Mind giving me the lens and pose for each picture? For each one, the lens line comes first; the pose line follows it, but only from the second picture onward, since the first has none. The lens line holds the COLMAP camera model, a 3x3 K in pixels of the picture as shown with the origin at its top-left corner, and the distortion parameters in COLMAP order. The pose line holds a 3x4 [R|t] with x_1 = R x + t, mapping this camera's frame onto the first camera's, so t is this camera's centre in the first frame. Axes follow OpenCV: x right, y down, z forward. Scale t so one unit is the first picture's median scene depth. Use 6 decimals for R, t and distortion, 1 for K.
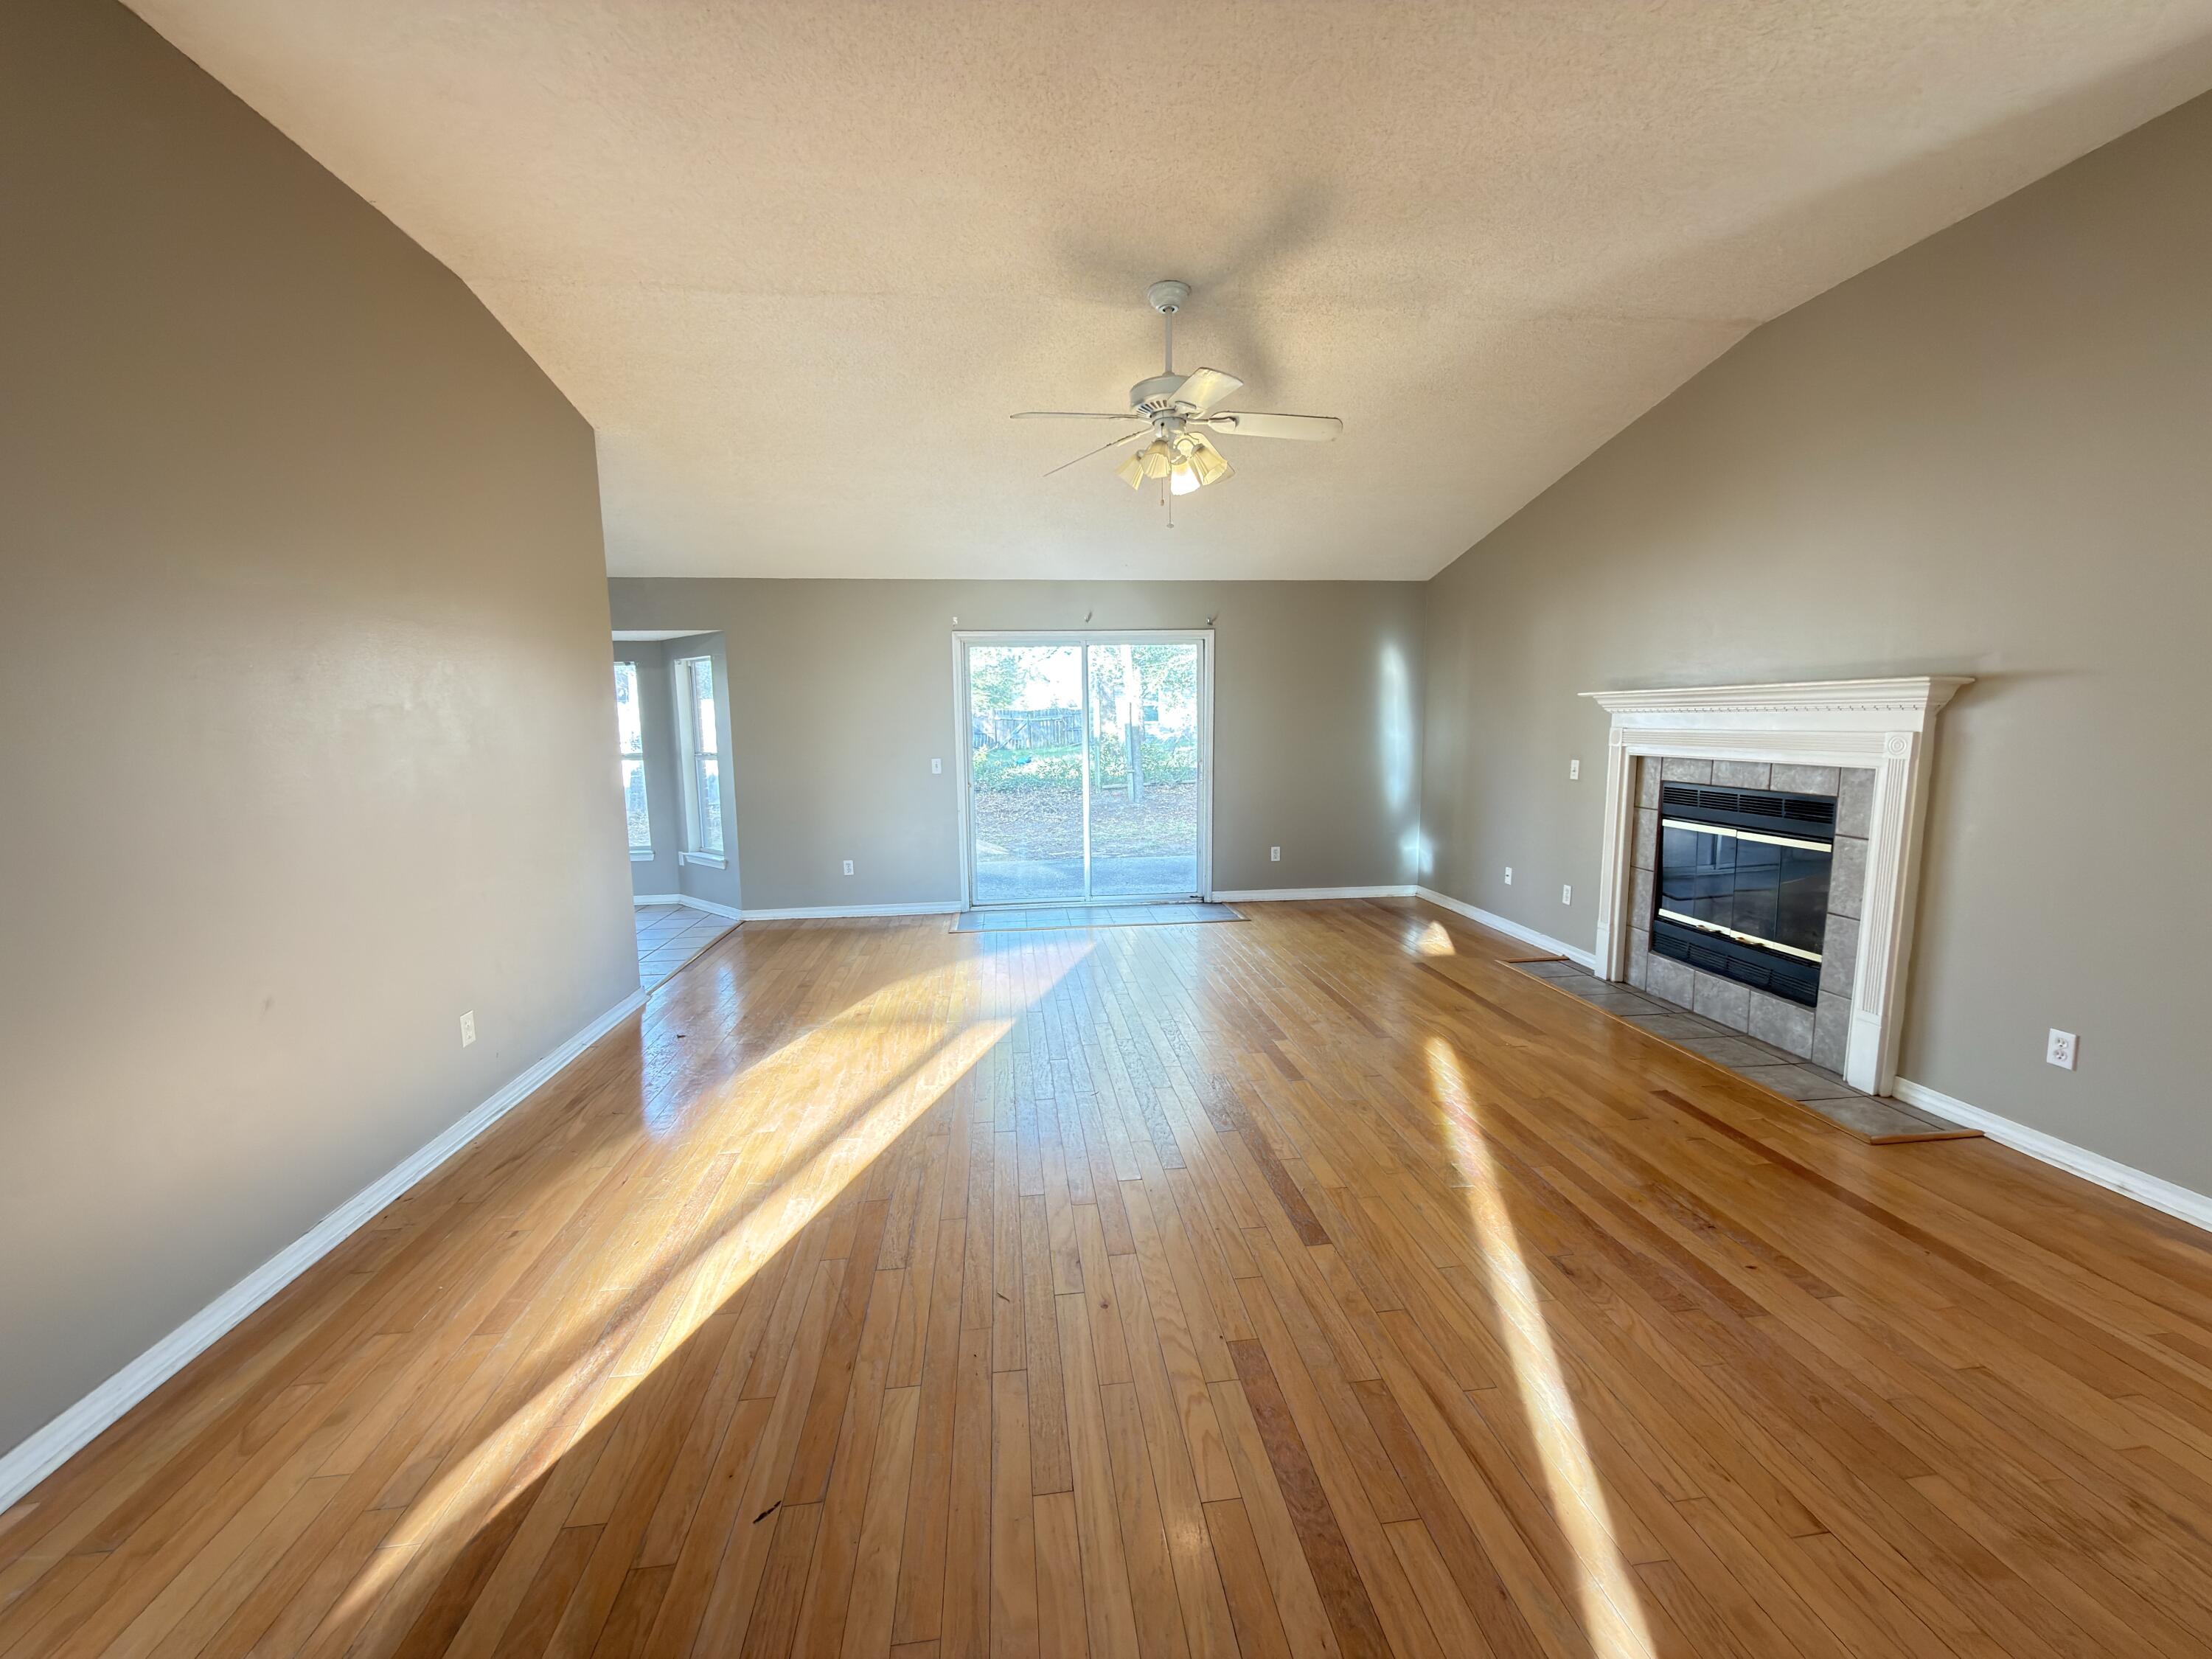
lens RADIAL K [[875.4, 0, 1104.8], [0, 875.4, 820.5], [0, 0, 1]] dist [-0.001015, -0.000710]
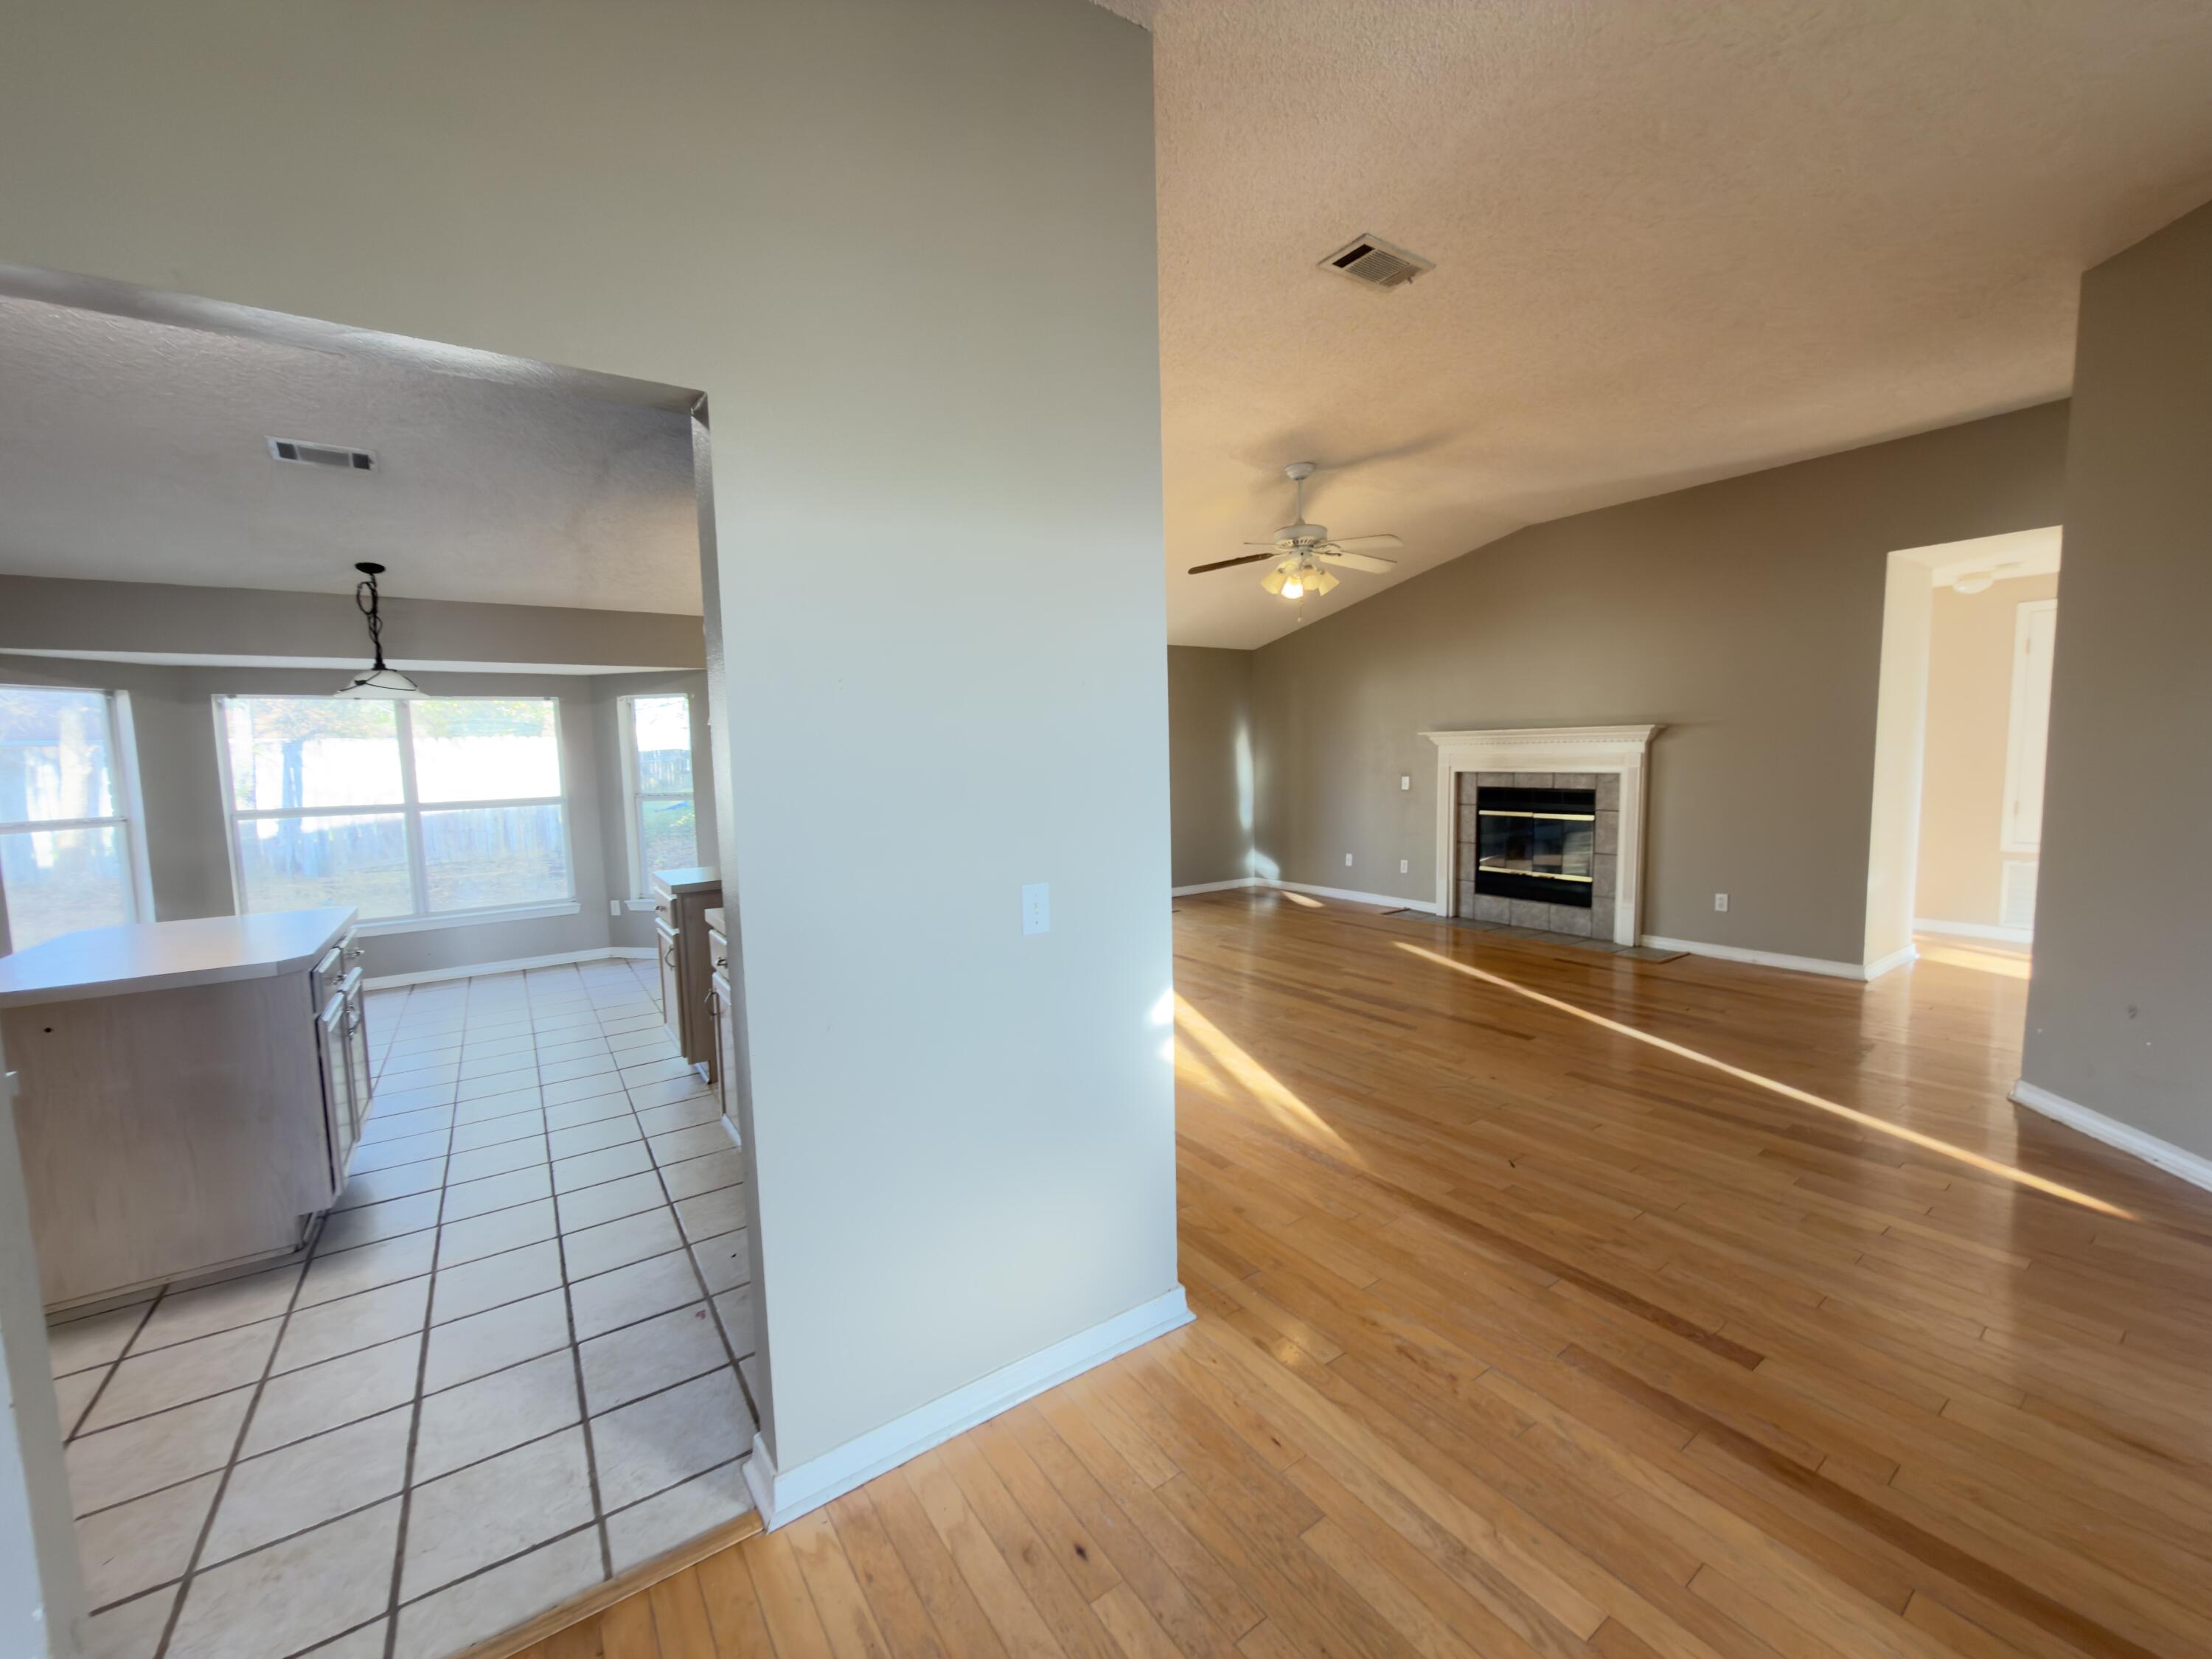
lens RADIAL K [[875.4, 0, 1105.9], [0, 875.4, 827.8], [0, 0, 1]] dist [-0.001015, -0.000710]
pose [[0.883154, -0.048448, 0.466575, -0.801371], [0.065448, 0.997650, -0.020290, 0.020016], [-0.464495, 0.048455, 0.884249, -0.118820]]
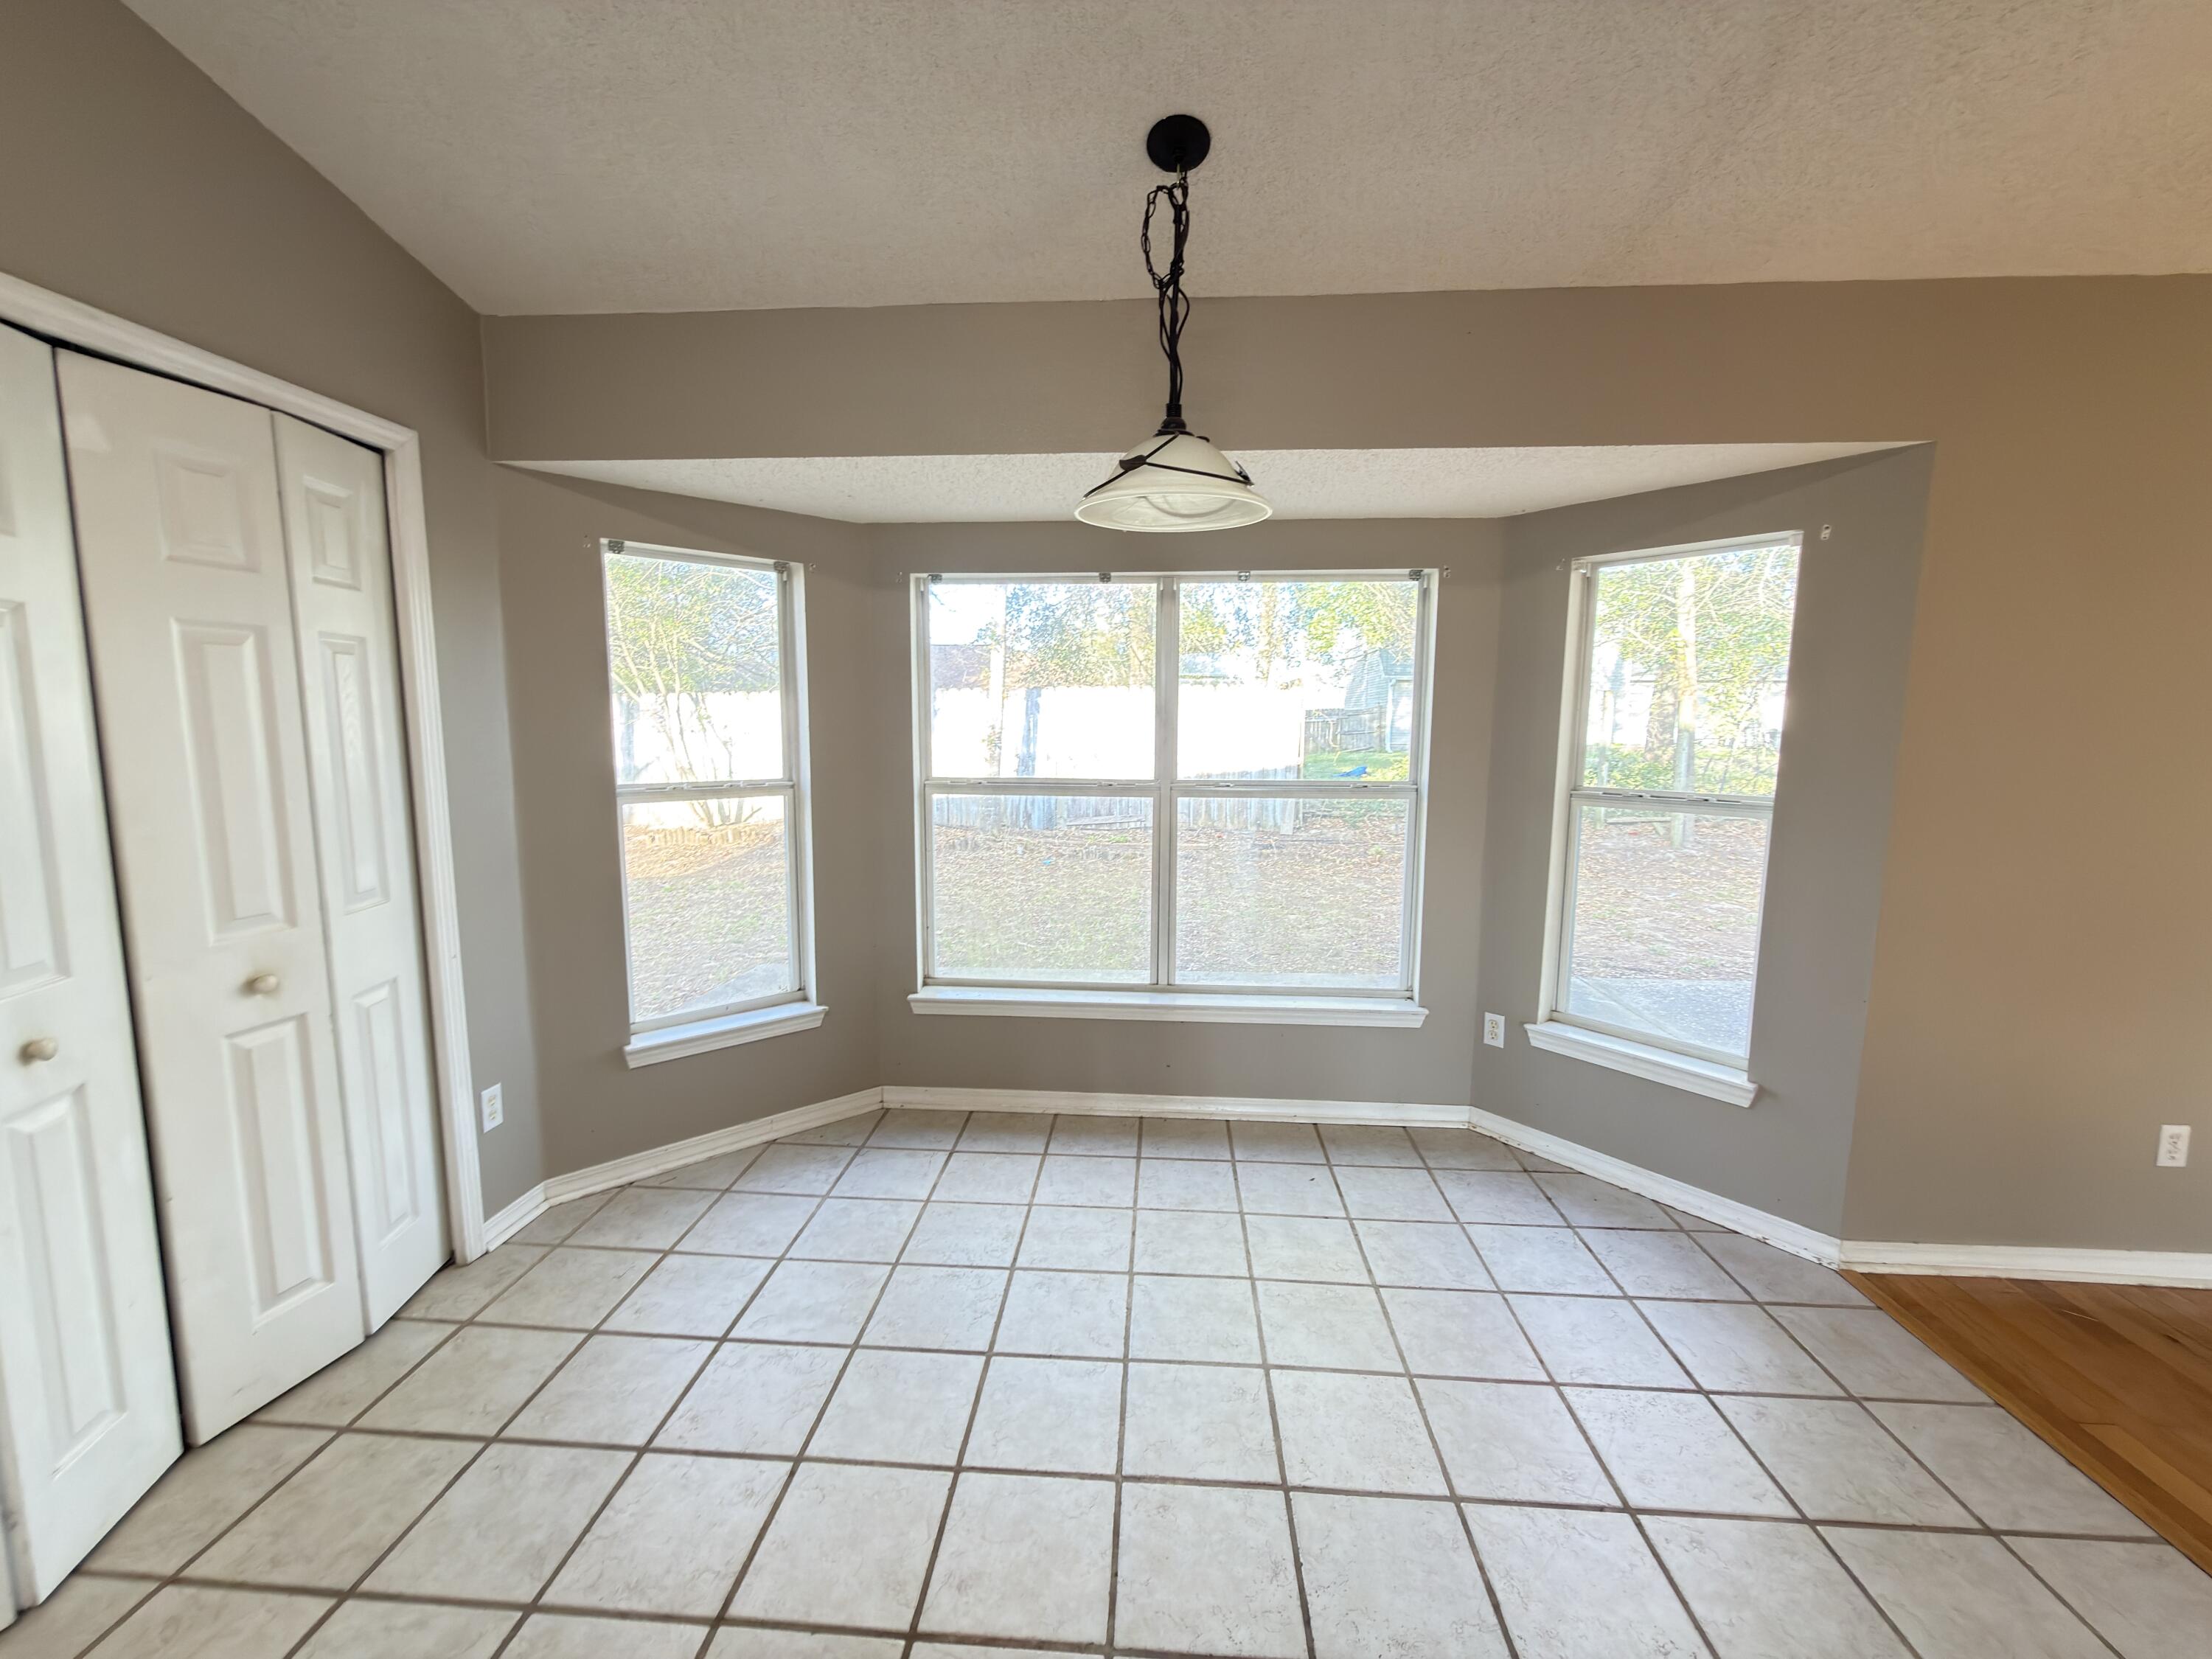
lens RADIAL K [[875.4, 0, 1106.1], [0, 875.4, 823.7], [0, 0, 1]] dist [-0.001015, -0.000710]
pose [[0.982448, 0.042843, -0.181549, -1.056870], [-0.042017, 0.999082, 0.008394, -0.094797], [0.181742, -0.000618, 0.983346, 0.959189]]
